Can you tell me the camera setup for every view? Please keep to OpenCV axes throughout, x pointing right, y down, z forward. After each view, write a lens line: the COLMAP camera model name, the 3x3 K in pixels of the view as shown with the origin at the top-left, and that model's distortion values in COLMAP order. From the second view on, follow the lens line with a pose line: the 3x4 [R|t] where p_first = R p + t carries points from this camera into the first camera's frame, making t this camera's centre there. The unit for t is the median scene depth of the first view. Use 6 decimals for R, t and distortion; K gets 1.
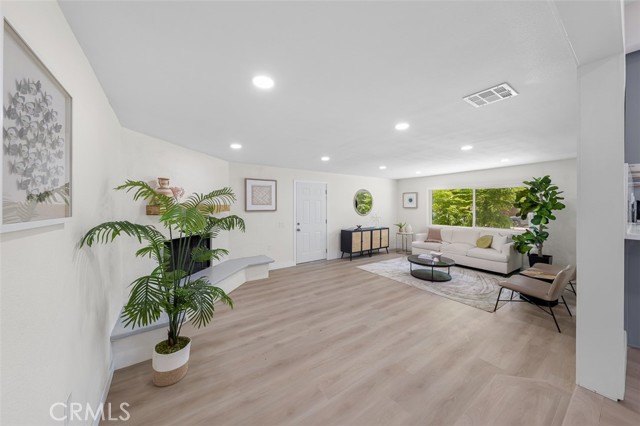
lens RADIAL K [[222.0, 0, 318.4], [0, 222.0, 211.9], [0, 0, 1]] dist [-0.001665, -0.000225]
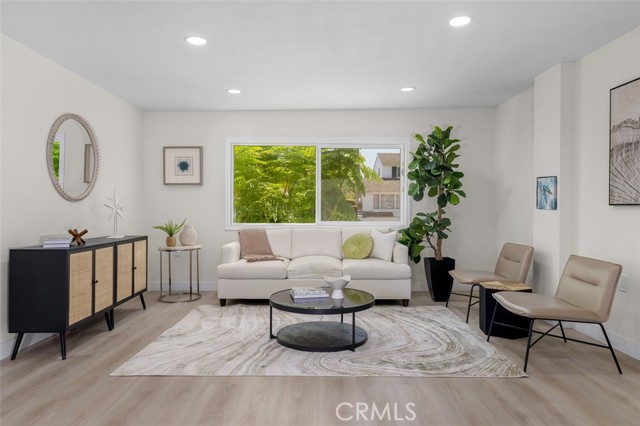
lens RADIAL K [[442.6, 0, 320.5], [0, 442.6, 212.8], [0, 0, 1]] dist [0.008090, 0.002828]
pose [[0.572545, -0.007970, 0.819835, -0.120132], [0.022749, 0.999722, -0.006168, 0.051333], [-0.819558, 0.022182, 0.572567, 0.415102]]
